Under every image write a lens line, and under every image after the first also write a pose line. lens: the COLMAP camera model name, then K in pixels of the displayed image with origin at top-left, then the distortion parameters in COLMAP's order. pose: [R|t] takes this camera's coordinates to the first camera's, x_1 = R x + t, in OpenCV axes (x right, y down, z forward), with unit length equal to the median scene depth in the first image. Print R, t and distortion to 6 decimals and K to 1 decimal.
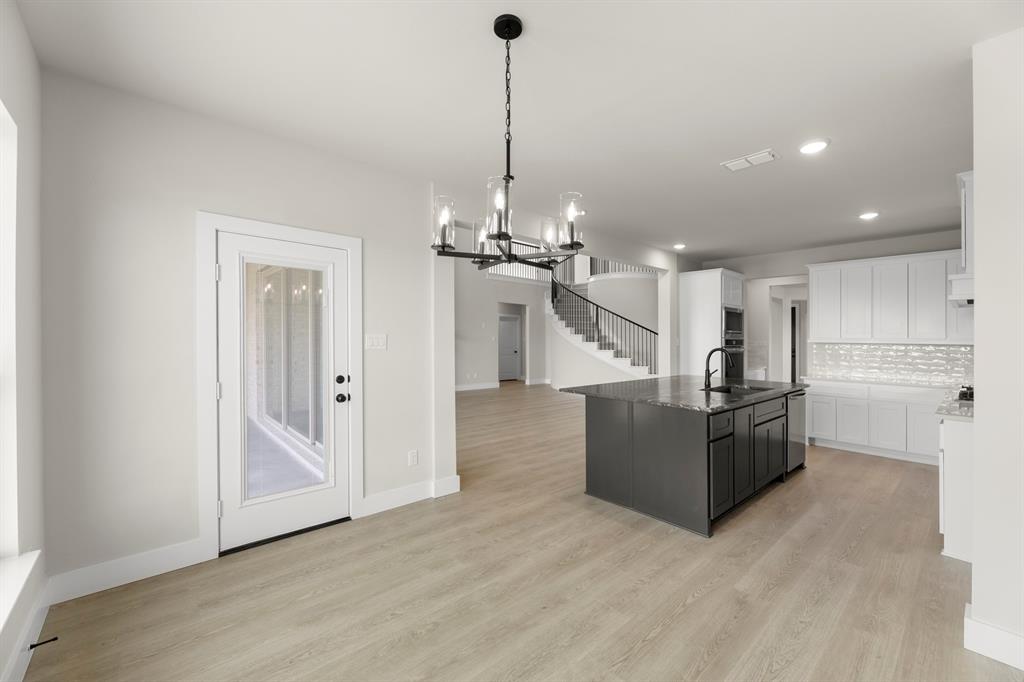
lens RADIAL K [[411.3, 0, 516.9], [0, 411.3, 340.5], [0, 0, 1]] dist [0.001532, -0.000025]
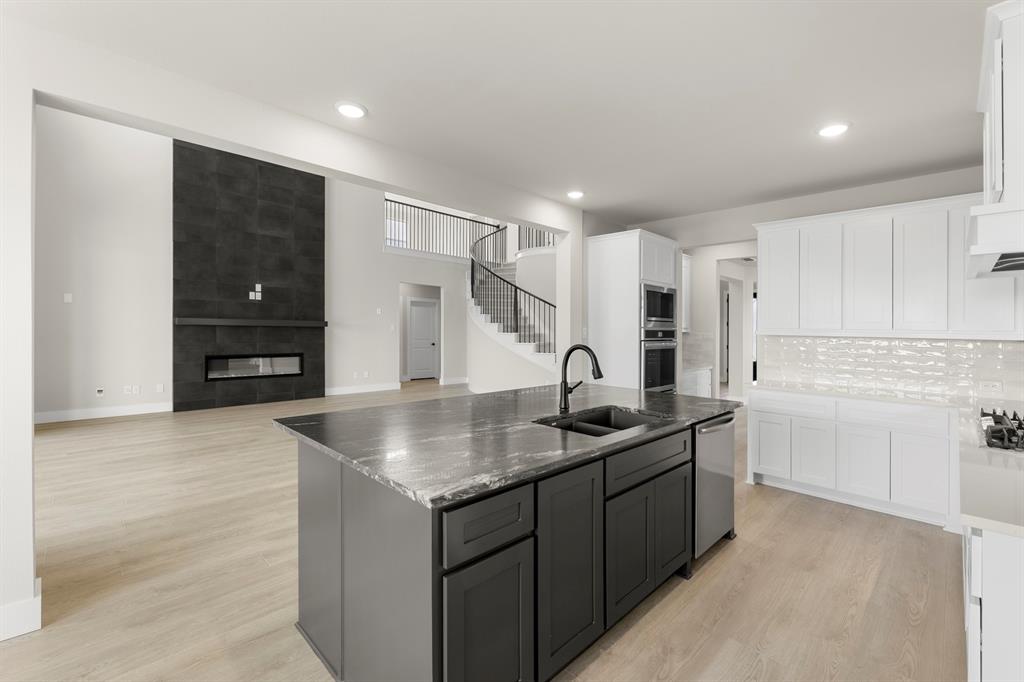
lens RADIAL K [[431.9, 0, 516.1], [0, 431.9, 328.8], [0, 0, 1]] dist [-0.000809, -0.000291]
pose [[0.998908, 0.005379, 0.046400, 0.277190], [-0.005186, 0.999977, -0.004294, -0.000213], [-0.046422, 0.004049, 0.998914, 0.297220]]
